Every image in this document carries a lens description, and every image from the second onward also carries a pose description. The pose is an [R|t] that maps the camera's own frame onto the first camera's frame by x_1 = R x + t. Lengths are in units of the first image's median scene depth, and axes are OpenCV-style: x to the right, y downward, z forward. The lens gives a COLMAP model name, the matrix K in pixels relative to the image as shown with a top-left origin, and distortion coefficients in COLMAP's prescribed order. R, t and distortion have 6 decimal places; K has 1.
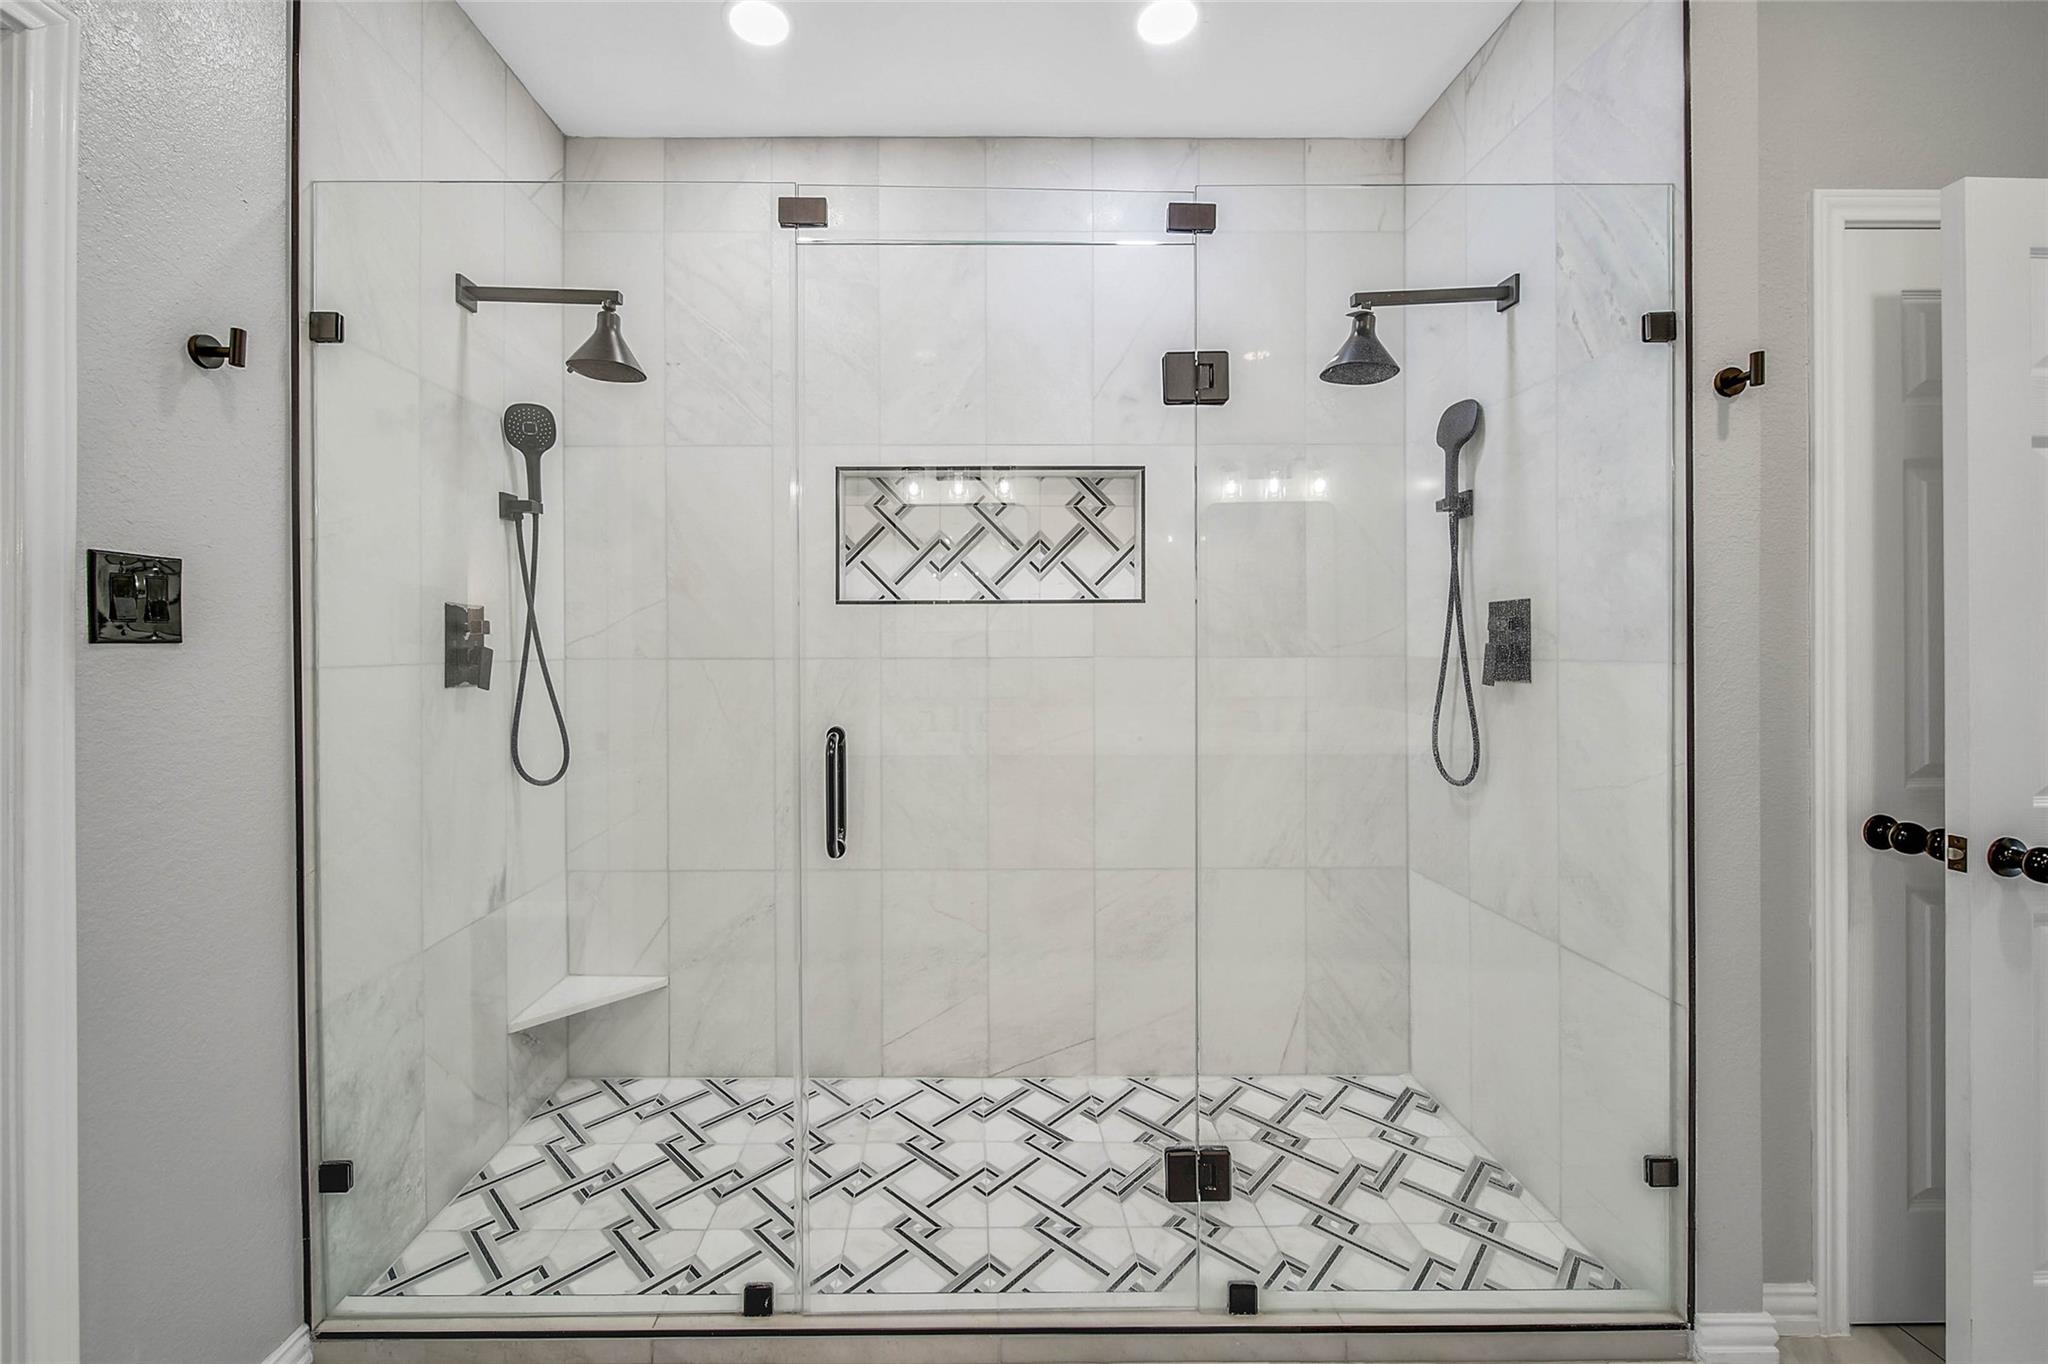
lens RADIAL K [[771.1, 0, 953.3], [0, 771.1, 646.3], [0, 0, 1]] dist [0.001604, -0.000747]
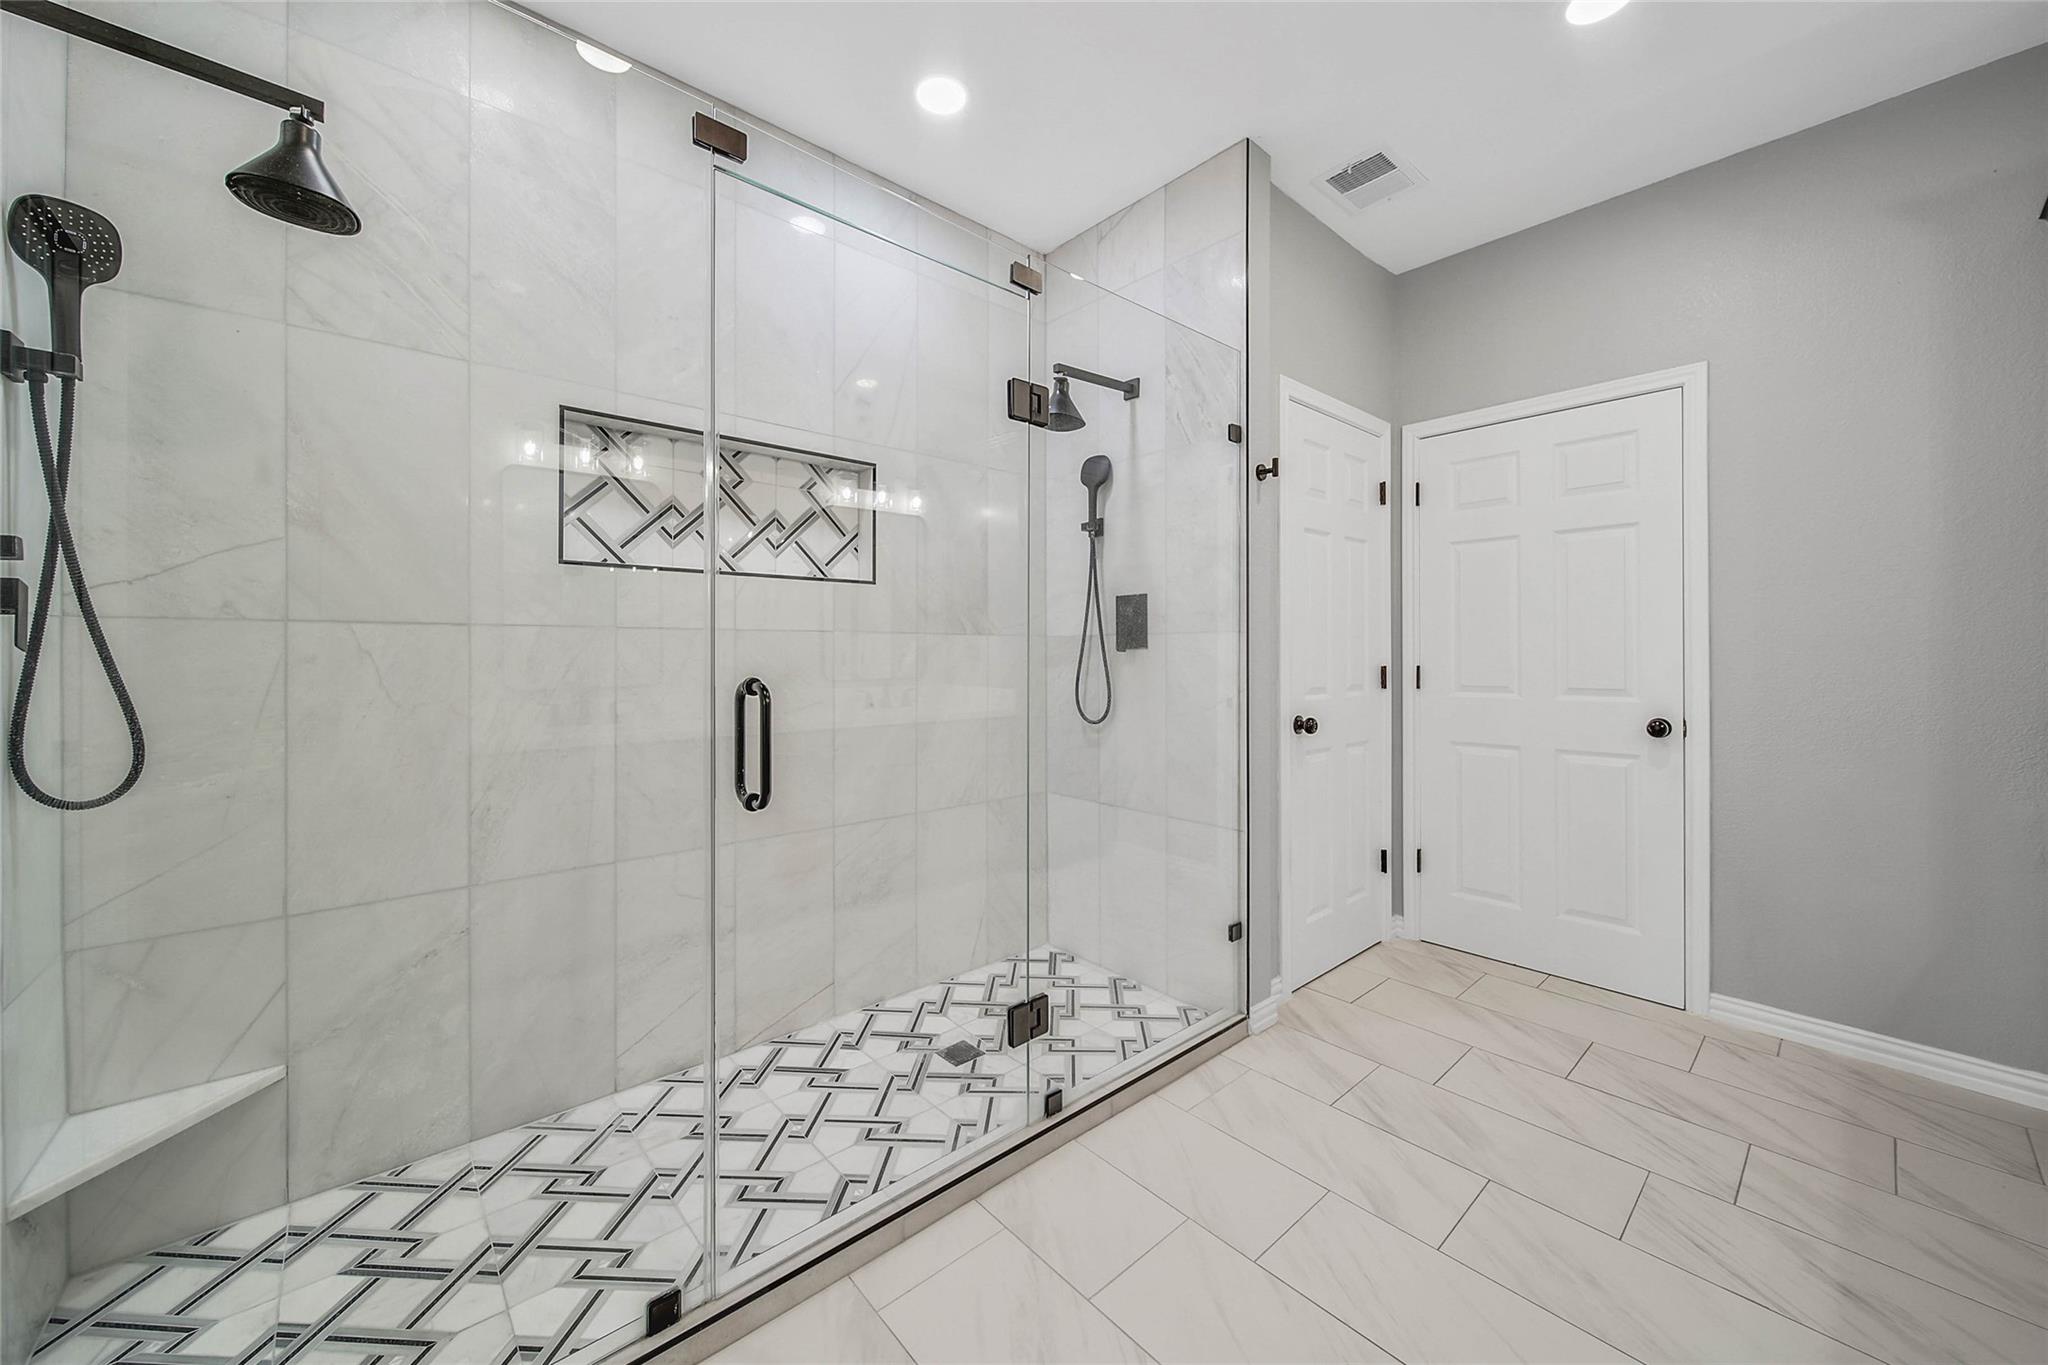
lens RADIAL K [[771.1, 0, 966.3], [0, 771.1, 651.9], [0, 0, 1]] dist [0.001604, -0.000747]
pose [[0.766741, 0.010213, 0.641875, -0.424688], [-0.007331, 0.999948, -0.007153, 0.056290], [-0.641915, 0.000779, 0.766776, 0.055268]]
